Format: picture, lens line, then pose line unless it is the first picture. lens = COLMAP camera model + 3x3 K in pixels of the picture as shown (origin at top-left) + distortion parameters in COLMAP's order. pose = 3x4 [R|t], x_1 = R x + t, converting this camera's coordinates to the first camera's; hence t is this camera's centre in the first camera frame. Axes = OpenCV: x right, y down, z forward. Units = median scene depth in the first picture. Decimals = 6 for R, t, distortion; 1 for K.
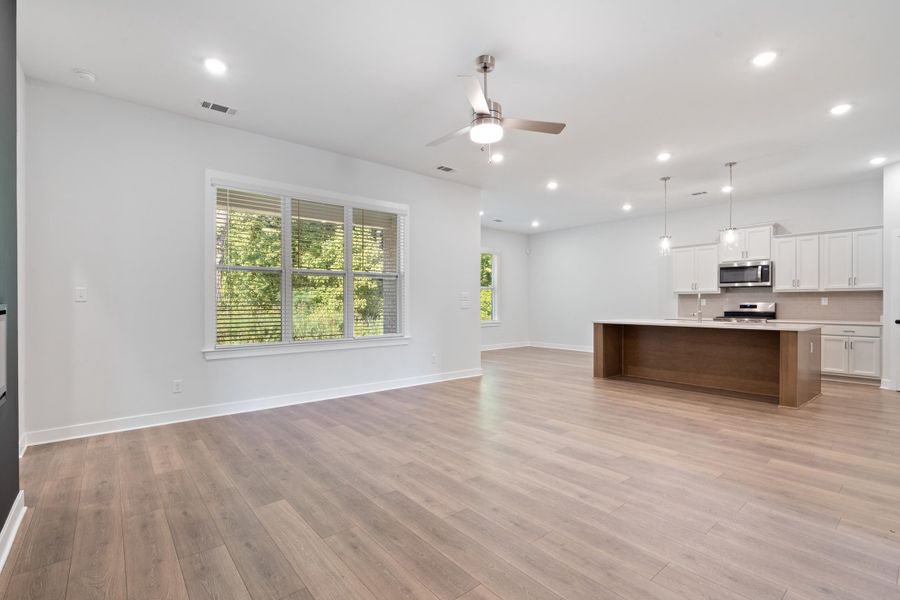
lens RADIAL K [[408.9, 0, 444.0], [0, 408.9, 303.9], [0, 0, 1]] dist [-0.007379, 0.001778]
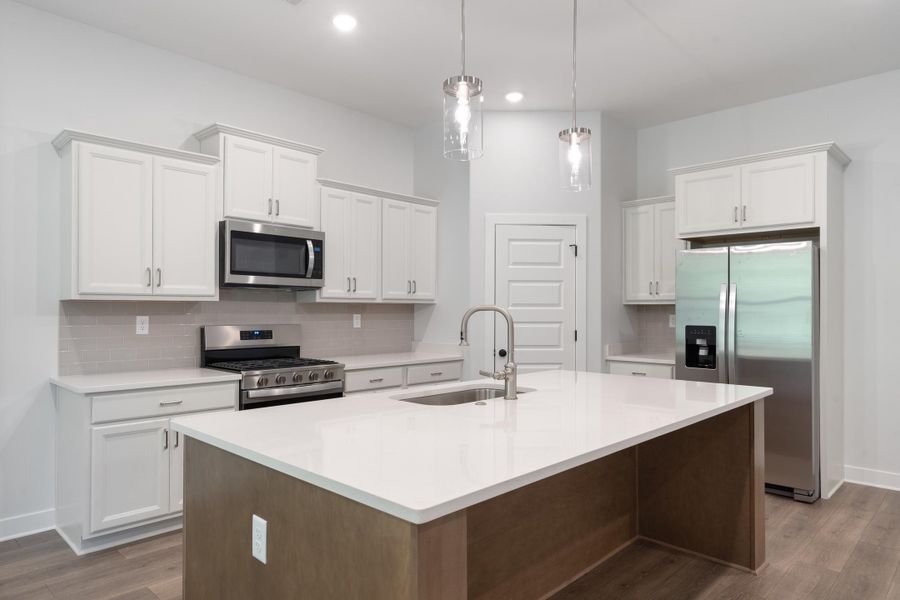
lens RADIAL K [[558.4, 0, 437.5], [0, 558.4, 309.4], [0, 0, 1]] dist [0.001861, -0.001111]
pose [[-0.113787, 0.004007, 0.993497, 0.176619], [-0.002584, 0.999987, -0.004329, -0.018202], [-0.993502, -0.003060, -0.113775, 0.936397]]
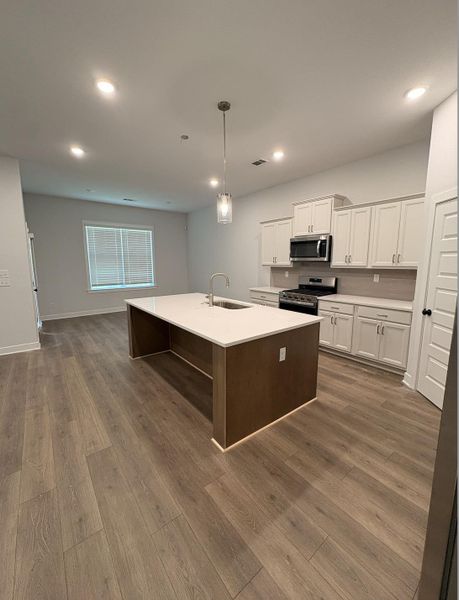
lens RADIAL K [[244.6, 0, 228.3], [0, 244.6, 296.4], [0, 0, 1]] dist [-0.010753, -0.000045]
pose [[0.999854, 0.000180, -0.017068, 0.570229], [0.002233, 0.989968, 0.141275, -0.043988], [0.016922, -0.141293, 0.989823, 0.400394]]
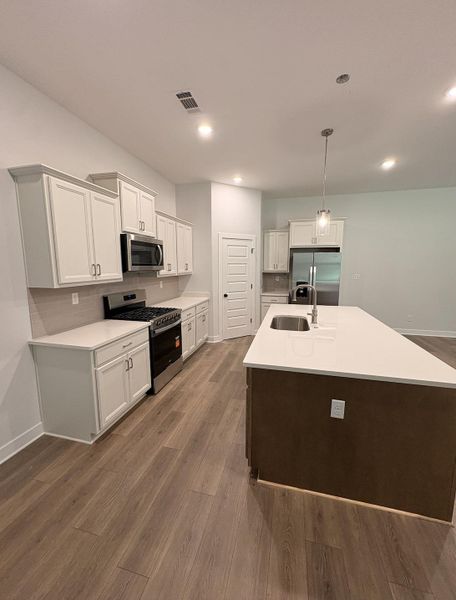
lens RADIAL K [[242.0, 0, 226.4], [0, 242.0, 298.0], [0, 0, 1]] dist [-0.000990, -0.000421]
pose [[-0.591366, -0.108815, 0.799028, 0.307669], [0.001944, 0.990659, 0.136351, -0.055097], [-0.806401, 0.082187, -0.585630, 1.184129]]
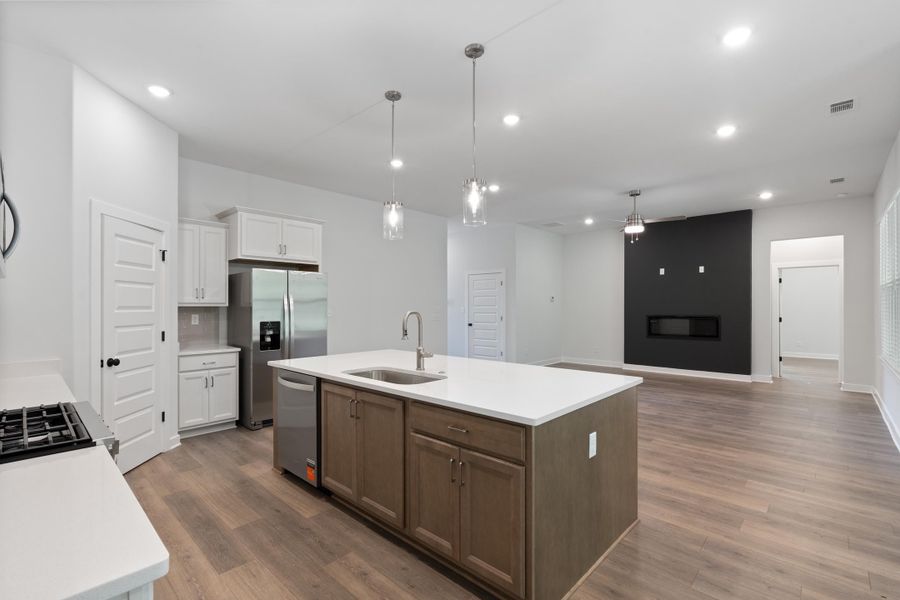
lens RADIAL K [[408.9, 0, 440.3], [0, 408.9, 304.4], [0, 0, 1]] dist [-0.007379, 0.001778]
pose [[-0.993117, 0.003700, -0.117065, 0.557943], [0.004246, 0.999981, -0.004418, -0.027176], [0.117047, -0.004885, -0.993114, 1.266952]]
